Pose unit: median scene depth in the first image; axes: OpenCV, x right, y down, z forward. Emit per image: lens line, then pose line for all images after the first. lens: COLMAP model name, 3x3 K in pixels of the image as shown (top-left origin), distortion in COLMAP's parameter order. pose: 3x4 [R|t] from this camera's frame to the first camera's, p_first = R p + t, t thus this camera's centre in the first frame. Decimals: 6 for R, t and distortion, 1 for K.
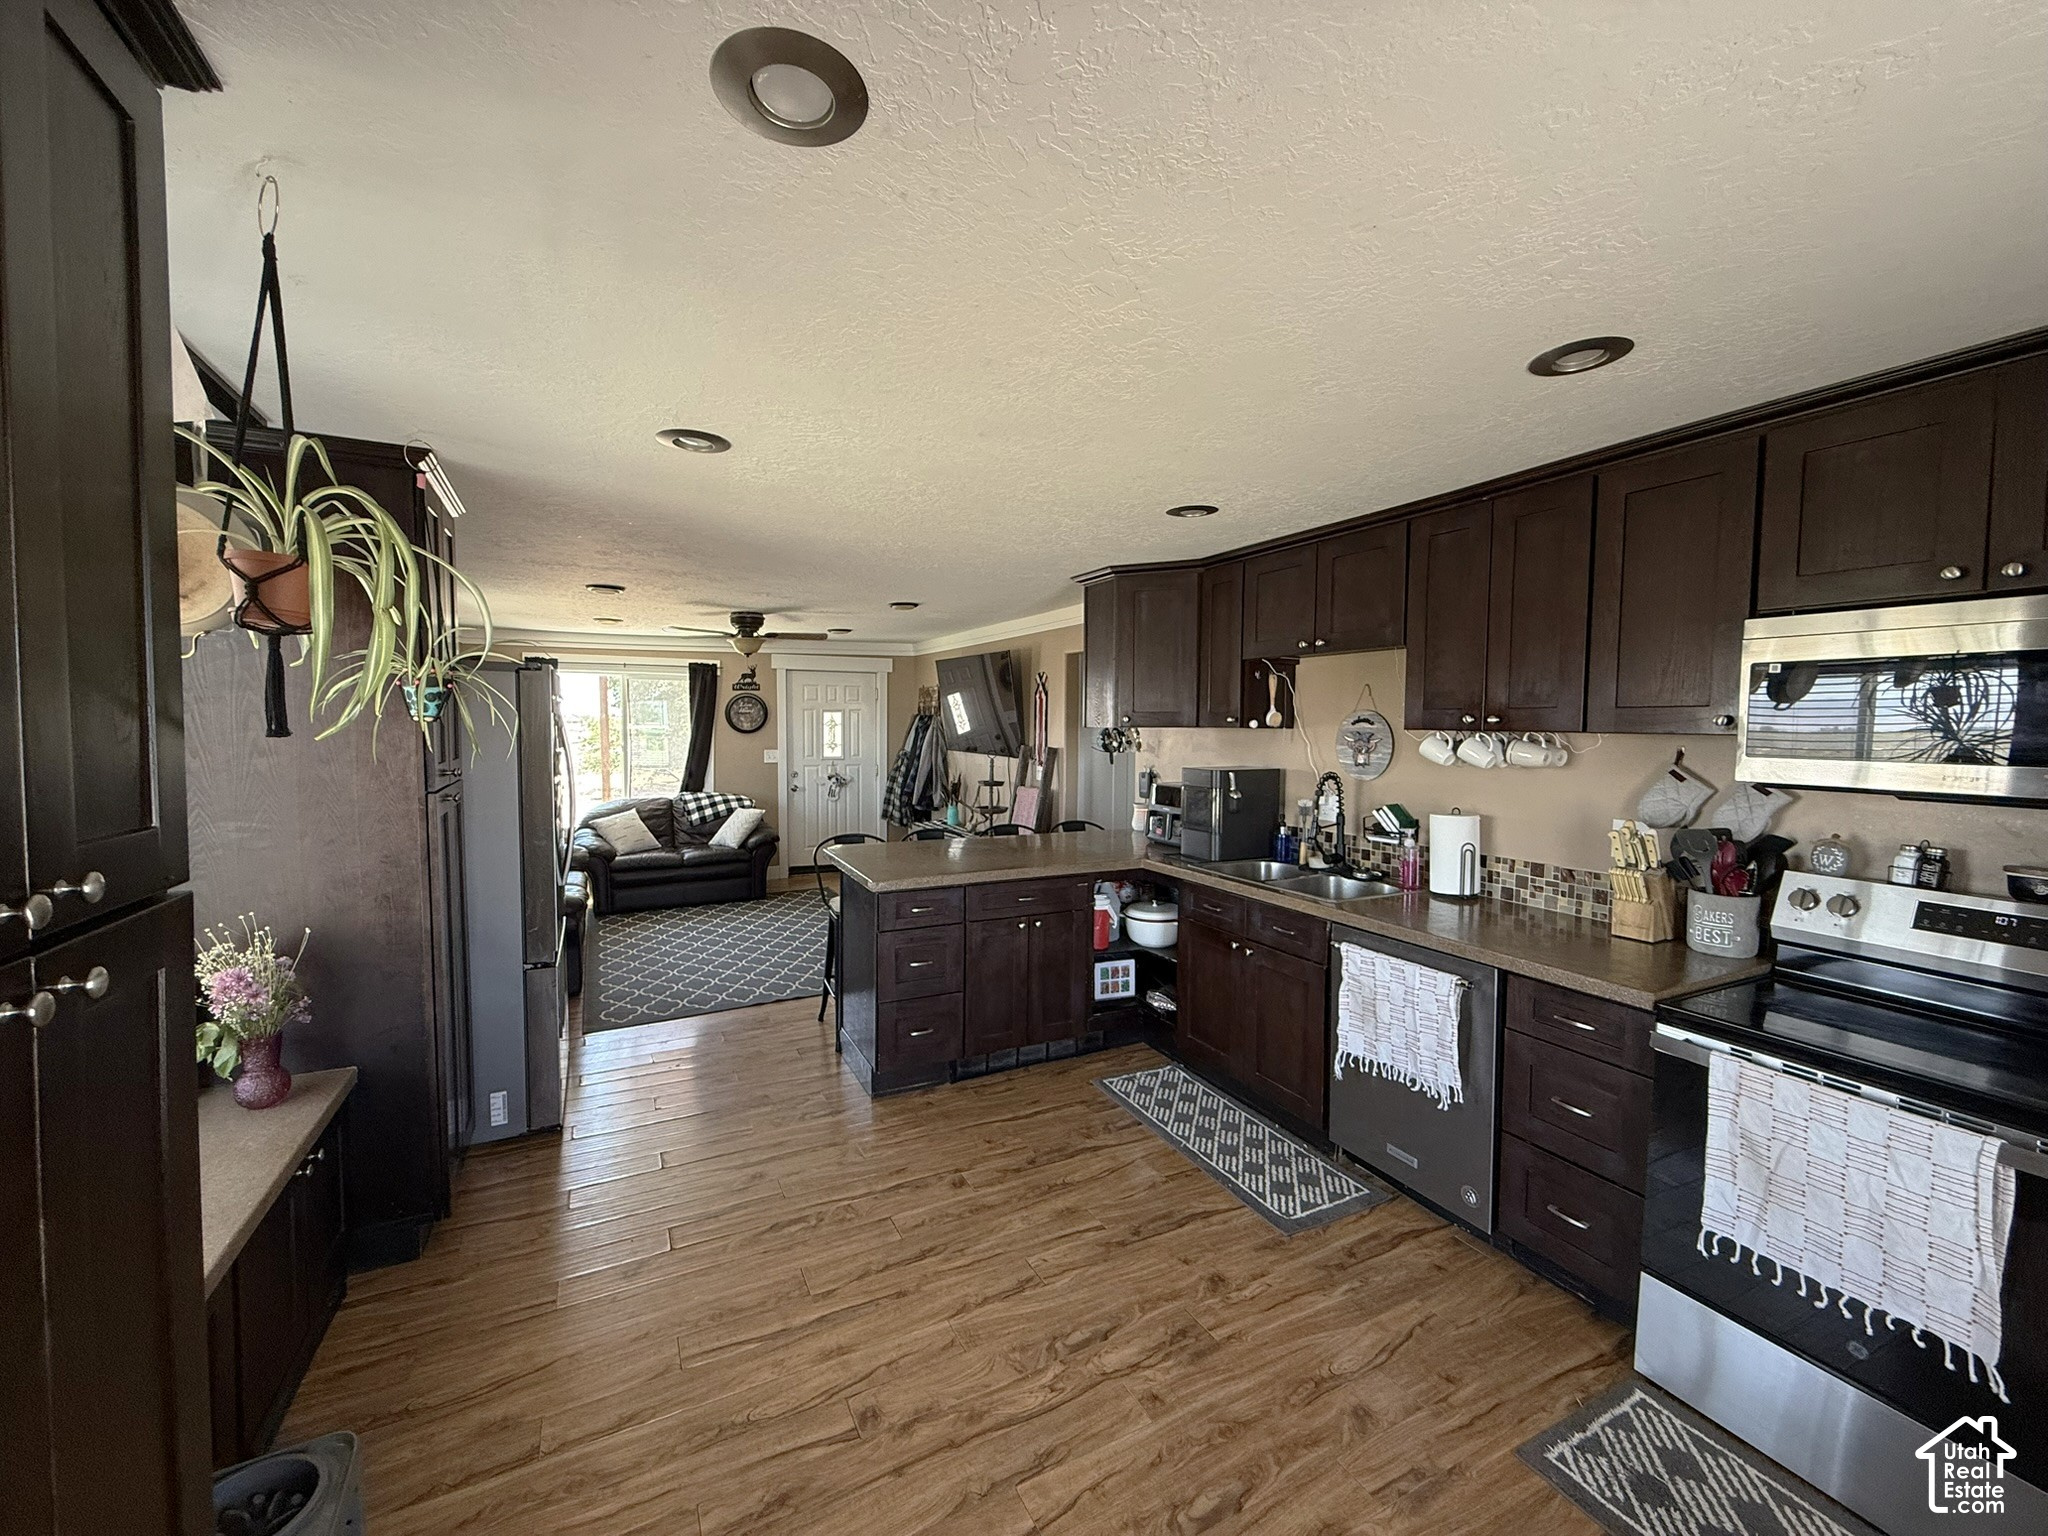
lens RADIAL K [[816.6, 0, 1020.8], [0, 816.6, 762.9], [0, 0, 1]] dist [0.000822, 0.000170]
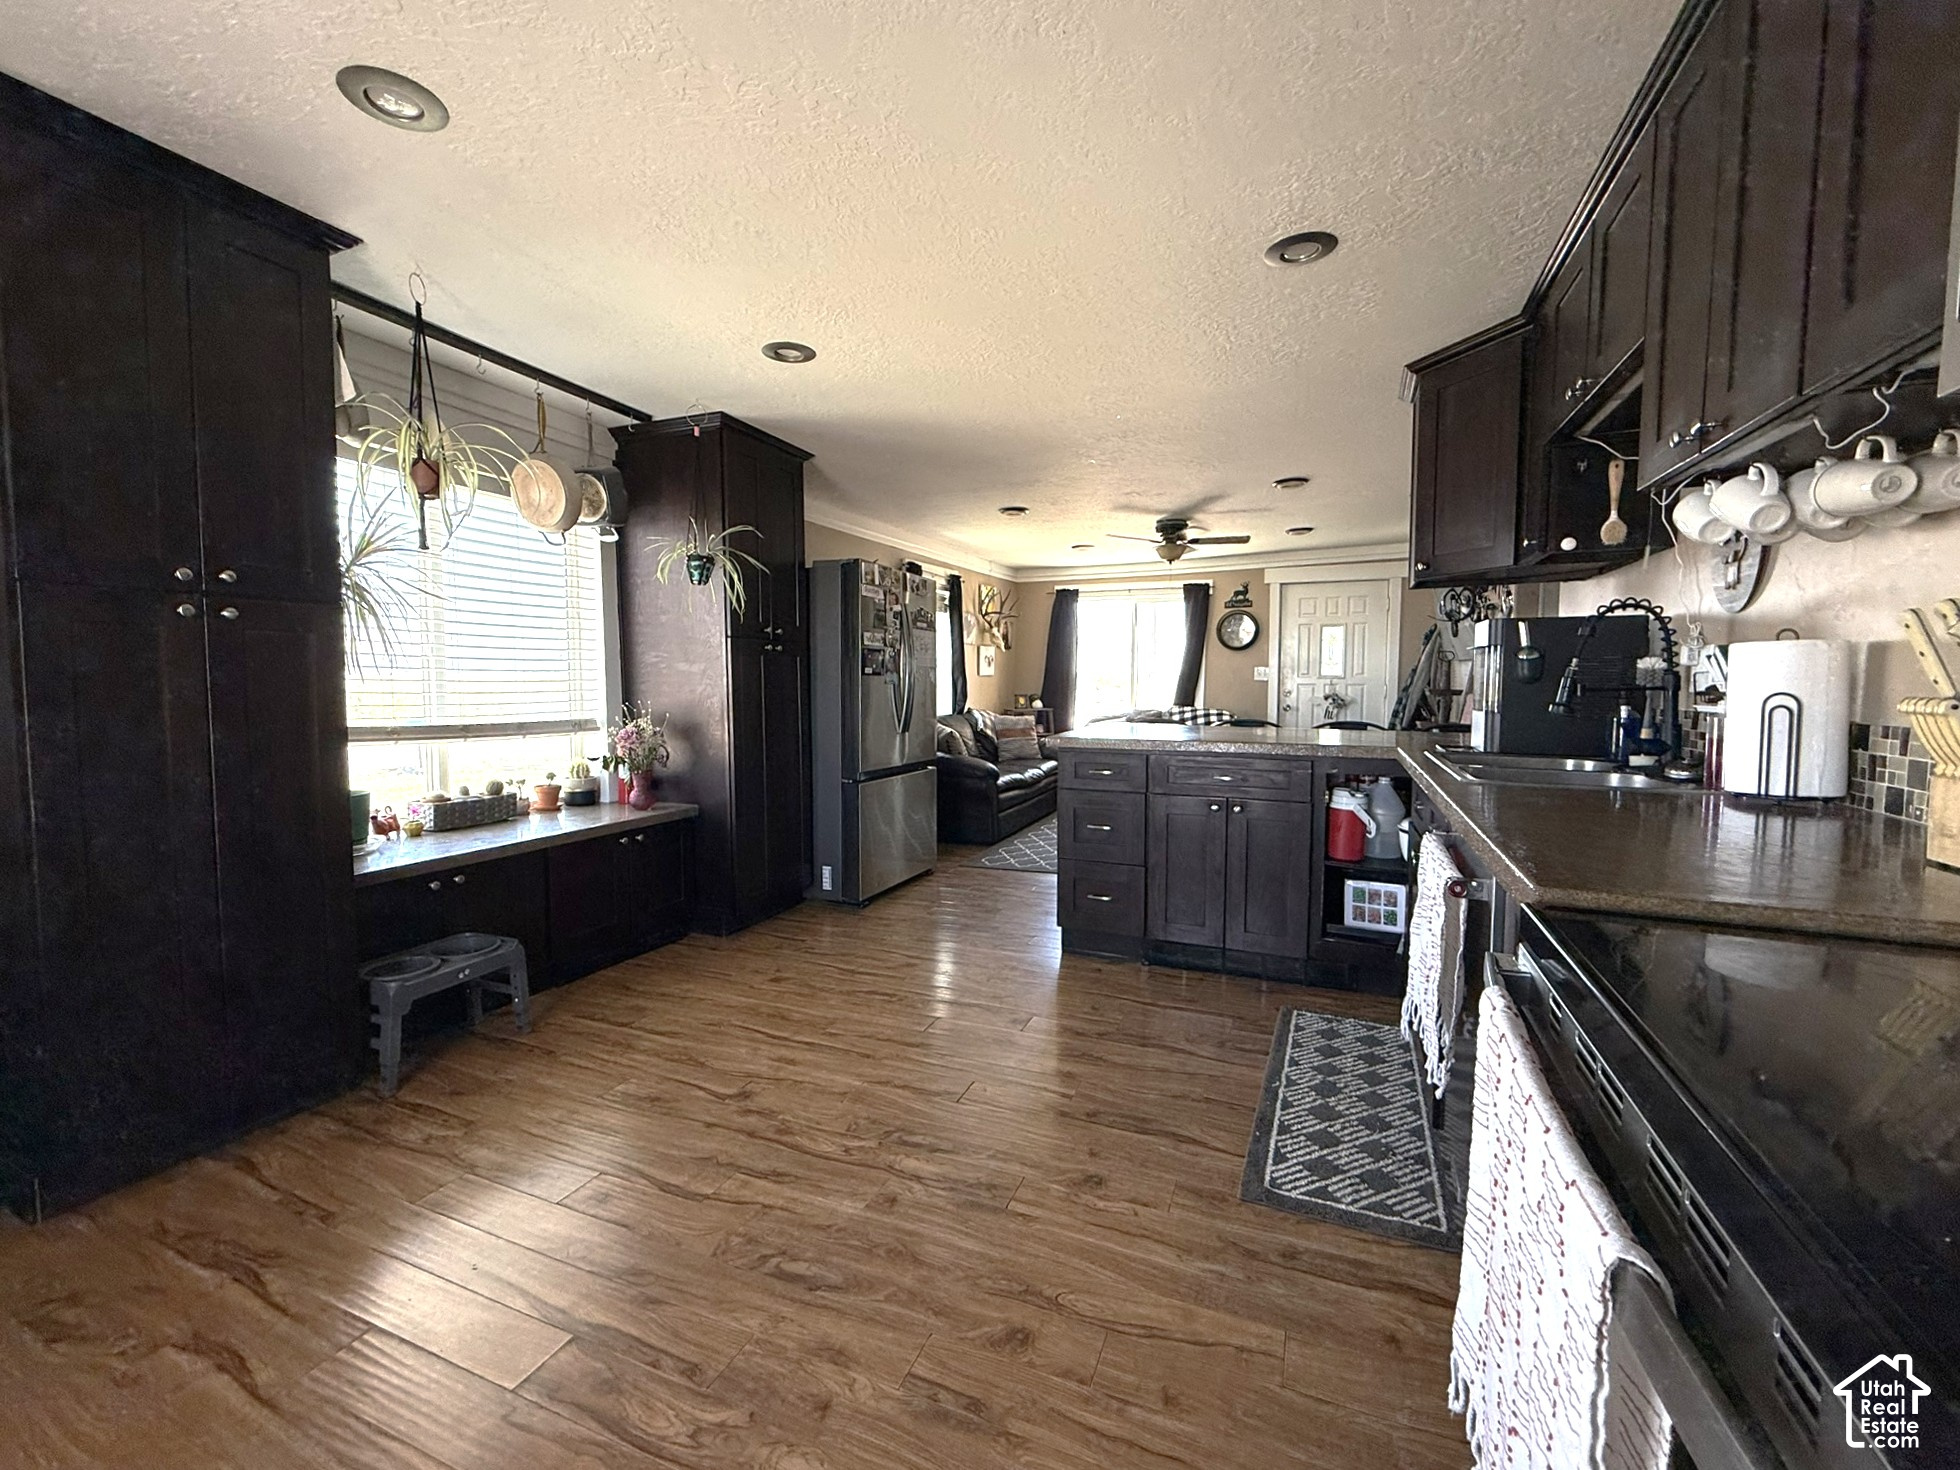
lens RADIAL K [[815.3, 0, 975.9], [0, 815.3, 730.3], [0, 0, 1]] dist [-0.000229, 0.000322]
pose [[0.644782, 0.042365, -0.763191, 0.290810], [-0.033803, 0.999066, 0.026900, 0.058894], [0.763619, 0.008453, 0.645612, 0.138074]]
